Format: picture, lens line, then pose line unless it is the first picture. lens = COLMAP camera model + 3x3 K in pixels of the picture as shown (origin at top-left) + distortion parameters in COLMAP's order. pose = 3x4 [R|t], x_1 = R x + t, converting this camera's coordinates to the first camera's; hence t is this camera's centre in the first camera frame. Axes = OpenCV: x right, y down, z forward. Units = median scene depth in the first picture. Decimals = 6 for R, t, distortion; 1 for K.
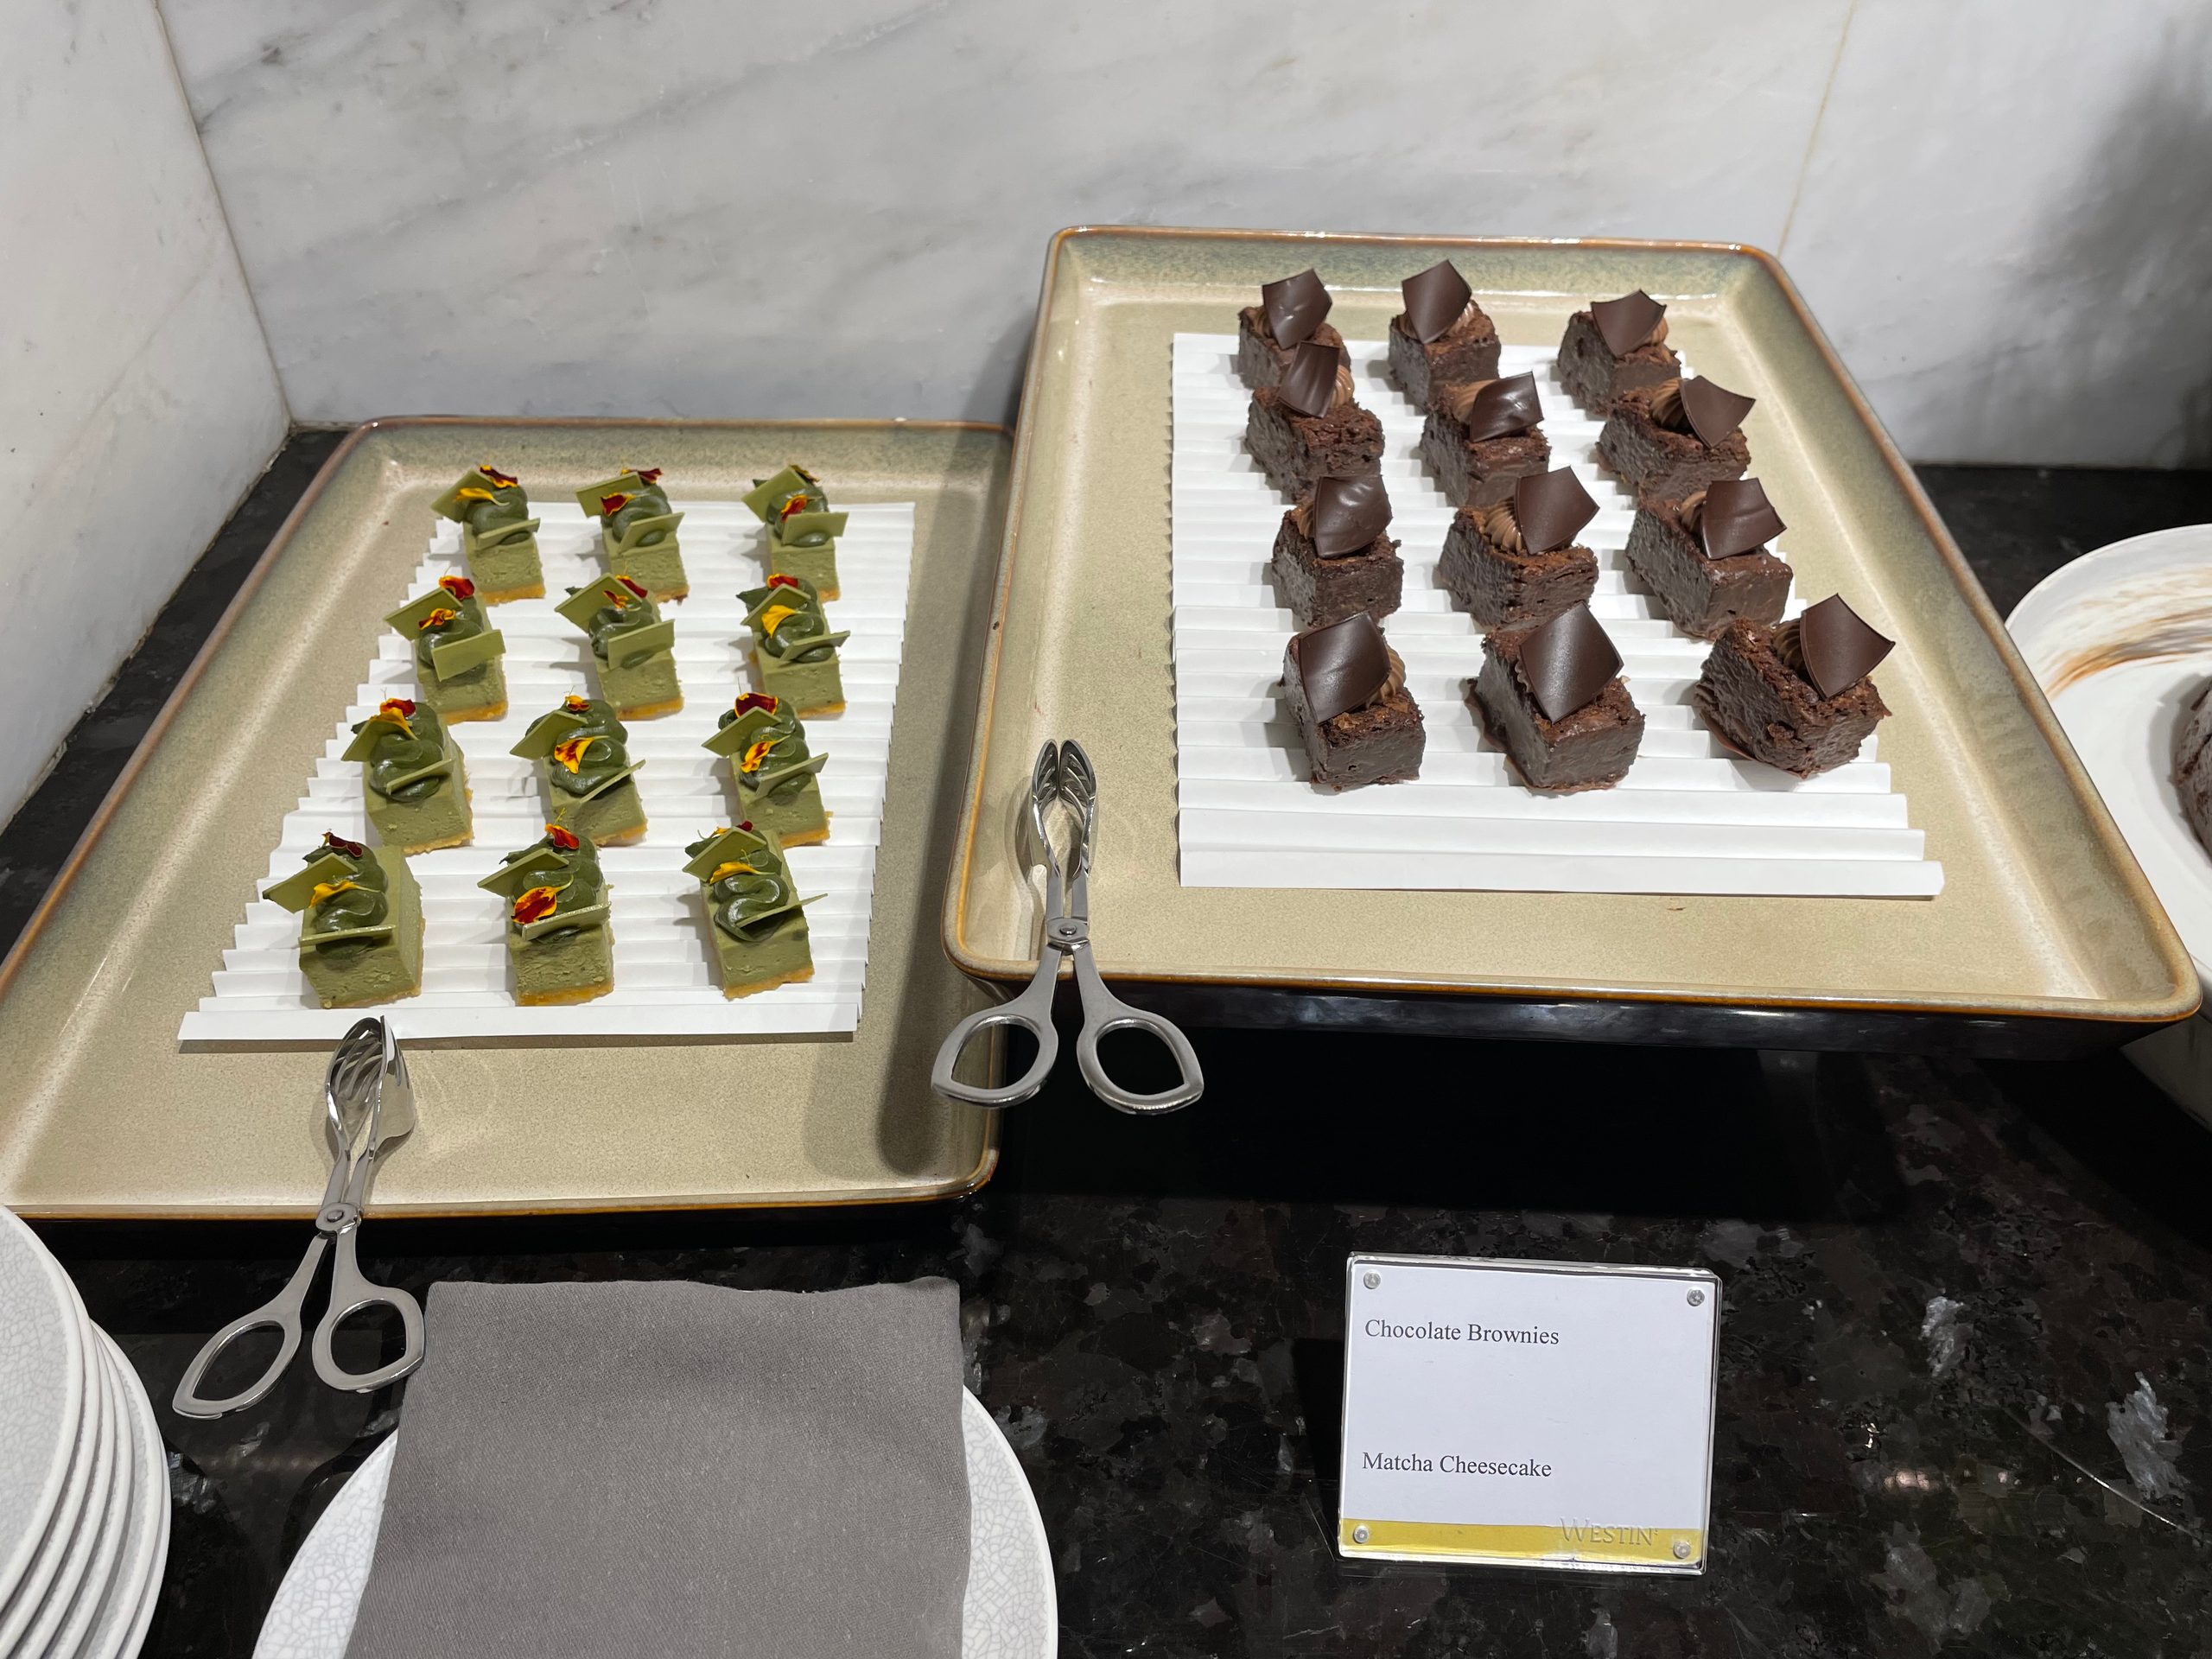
lens RADIAL K [[1780.5, 0, 1106.0], [0, 1780.5, 829.5], [0, 0, 1]] dist [0.059472, -0.097698]
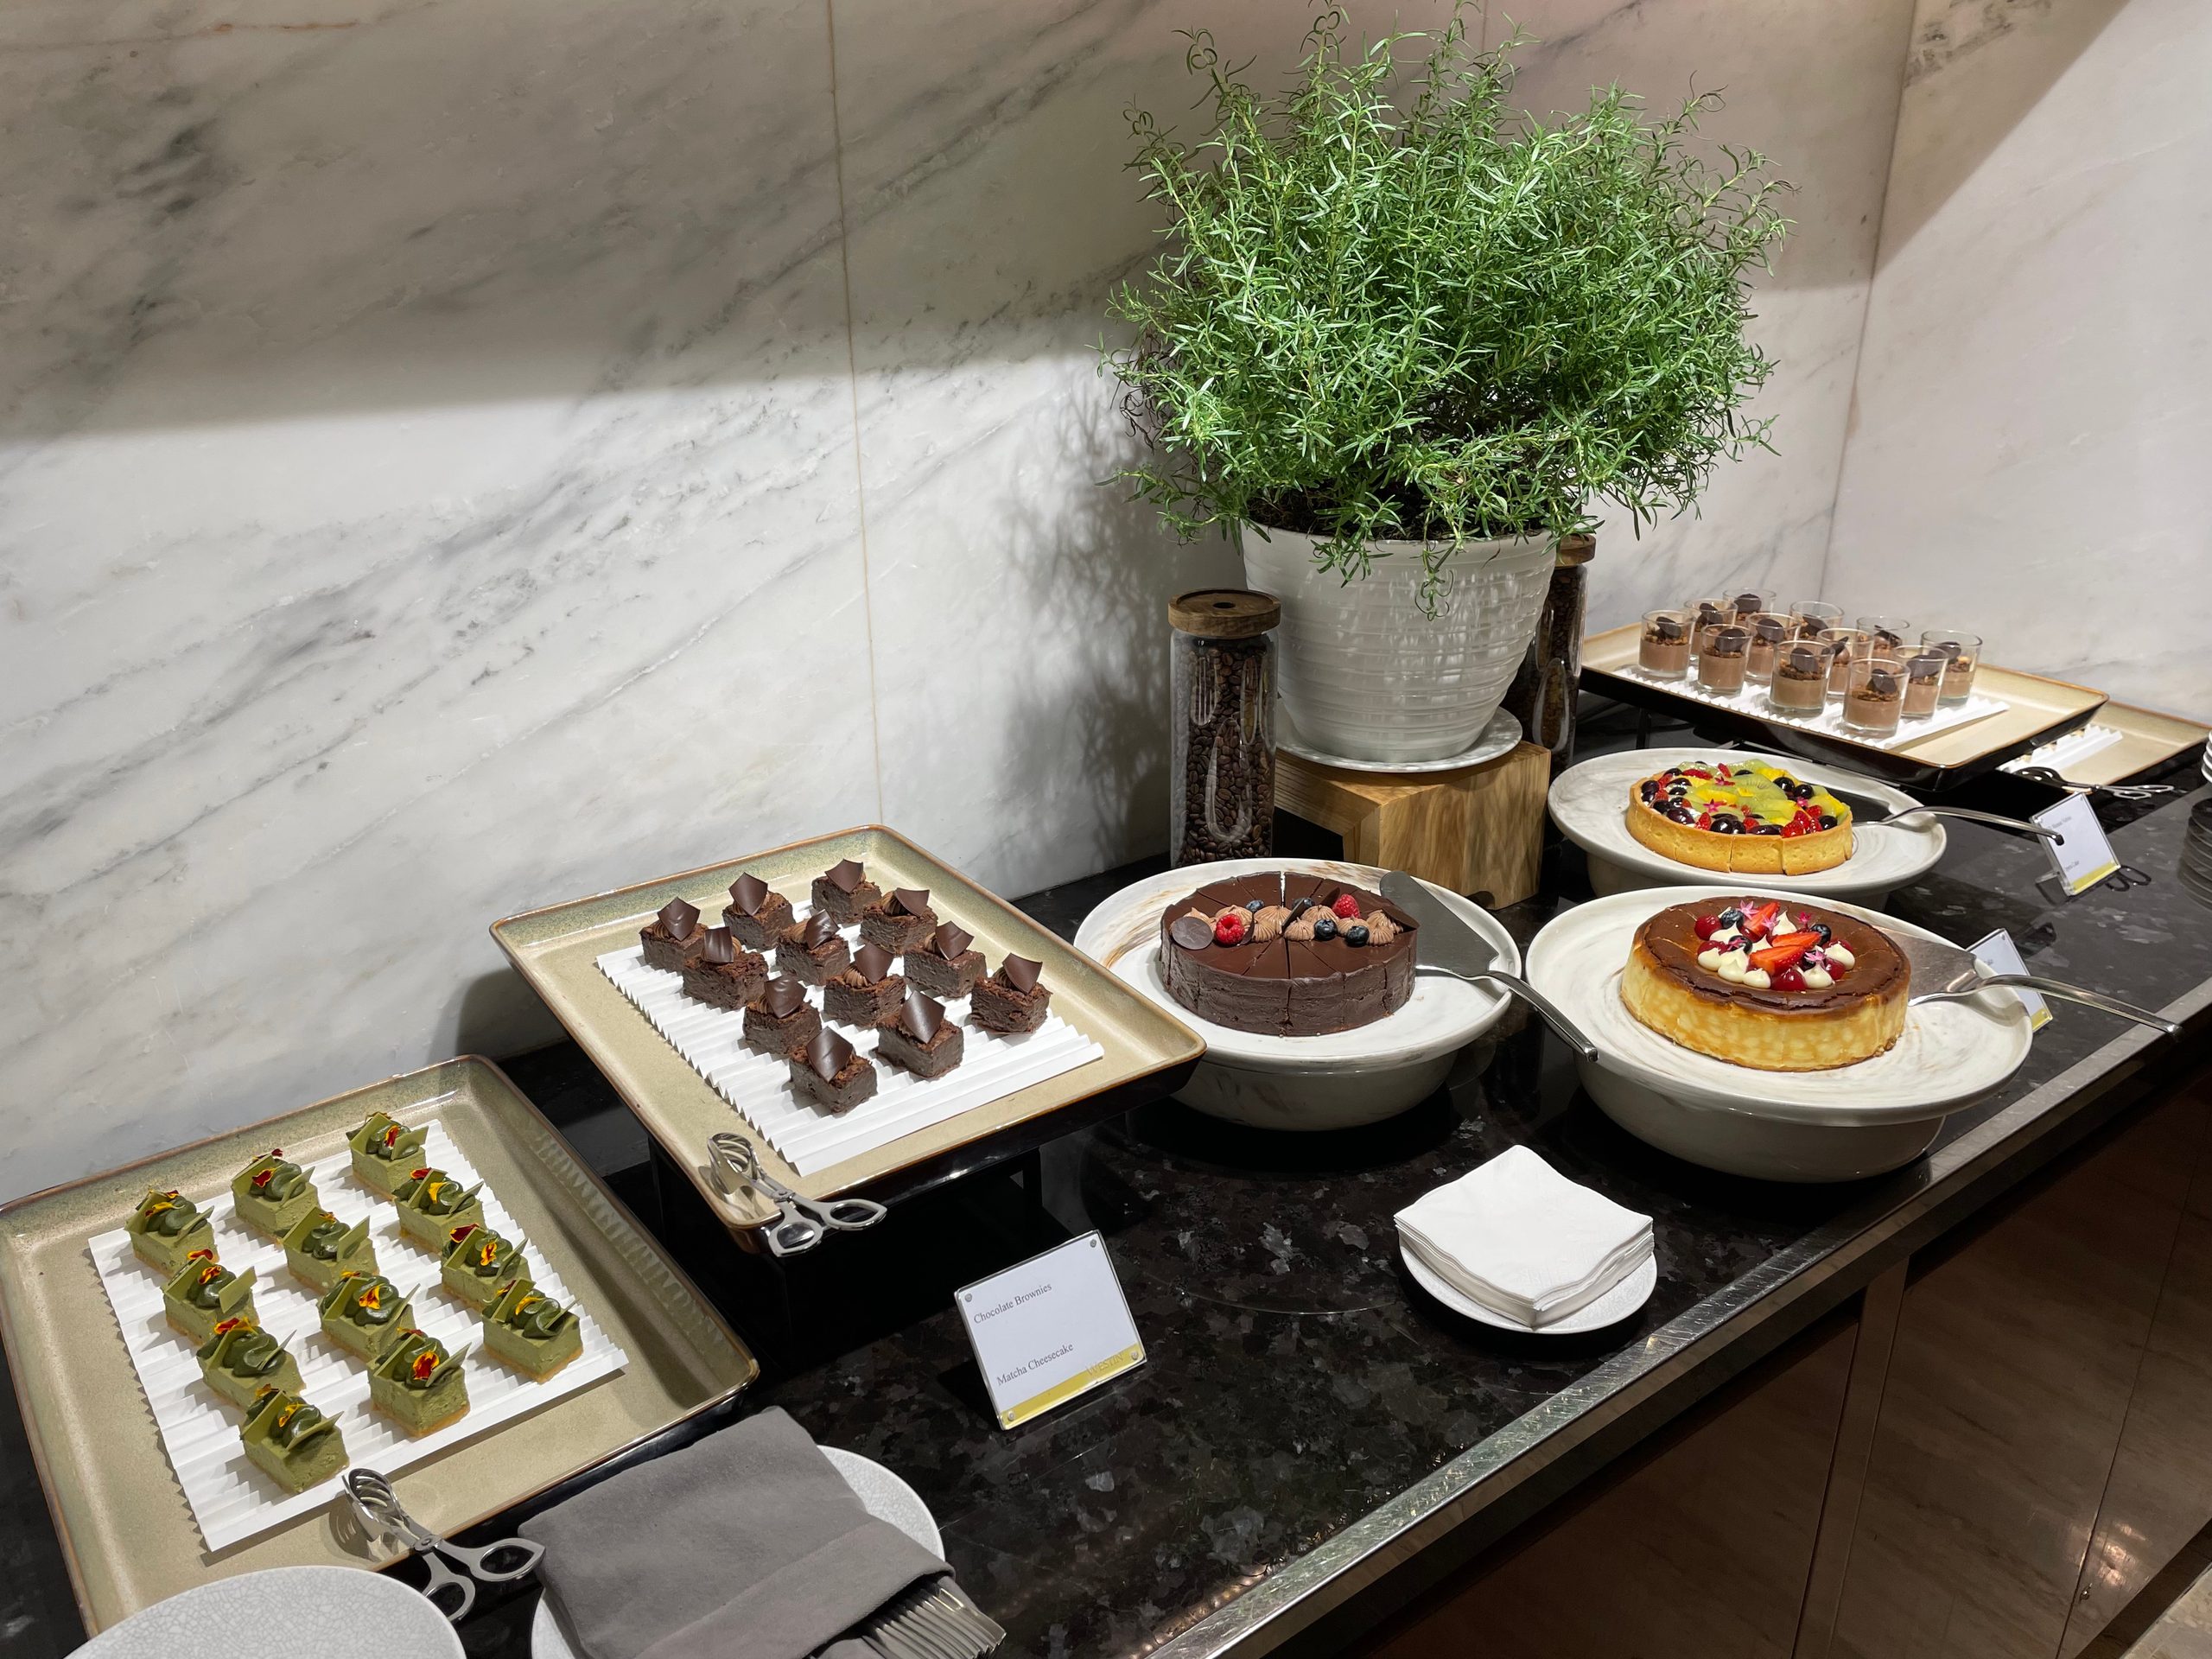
lens RADIAL K [[1693.4, 0, 1106.0], [0, 1693.4, 829.5], [0, 0, 1]] dist [0.089100, -0.119286]
pose [[0.808761, -0.262477, 0.526320, -0.433559], [0.416905, 0.887067, -0.198249, 0.153385], [-0.414845, 0.379762, 0.826852, -0.650710]]
